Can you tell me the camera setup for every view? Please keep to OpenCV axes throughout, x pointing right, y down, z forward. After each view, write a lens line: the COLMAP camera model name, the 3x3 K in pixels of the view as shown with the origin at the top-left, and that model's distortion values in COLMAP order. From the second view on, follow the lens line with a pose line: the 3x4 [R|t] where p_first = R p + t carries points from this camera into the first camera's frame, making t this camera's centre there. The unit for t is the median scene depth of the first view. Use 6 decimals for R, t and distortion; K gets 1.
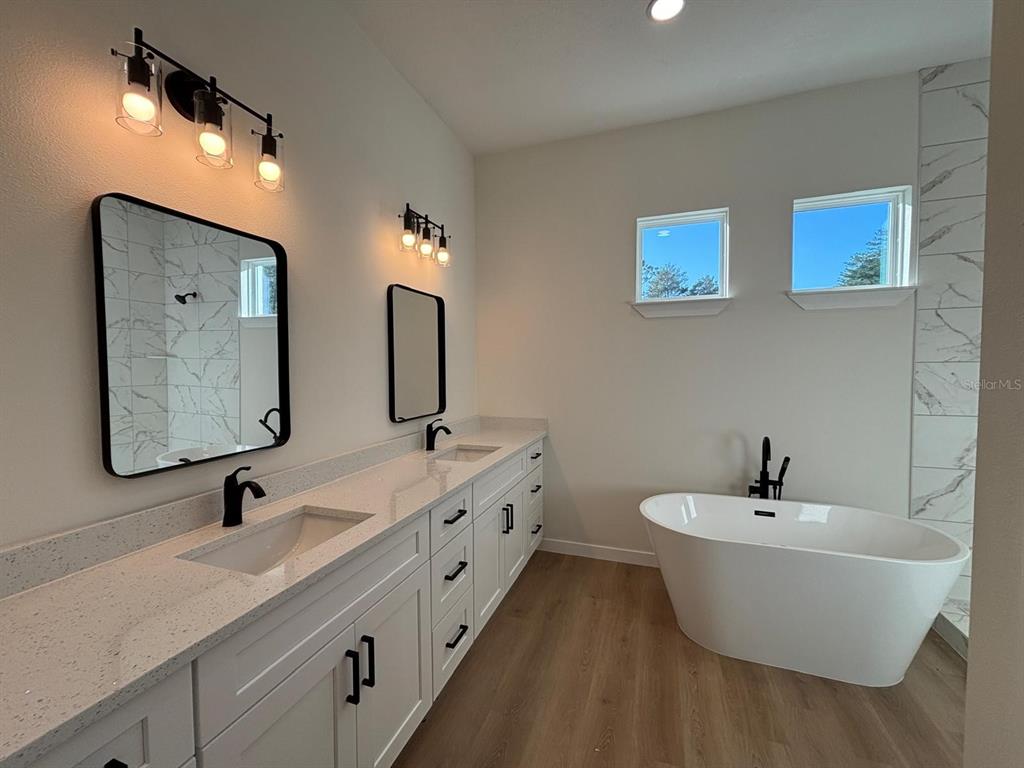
lens RADIAL K [[419.0, 0, 512.8], [0, 419.0, 380.1], [0, 0, 1]] dist [0.007618, -0.000166]
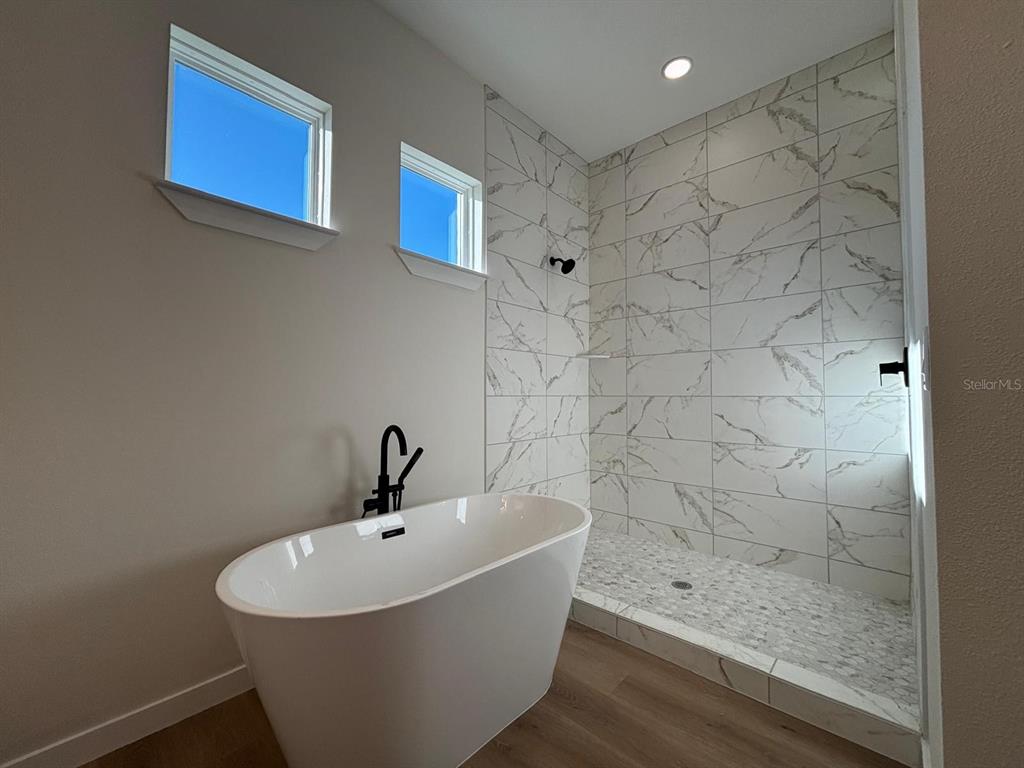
lens RADIAL K [[419.0, 0, 512.8], [0, 419.0, 380.1], [0, 0, 1]] dist [0.007618, -0.000166]
pose [[0.393855, 0.042239, 0.918202, 0.008967], [0.029992, 0.997821, -0.058766, 0.105445], [-0.918683, 0.050684, 0.391730, 0.520005]]
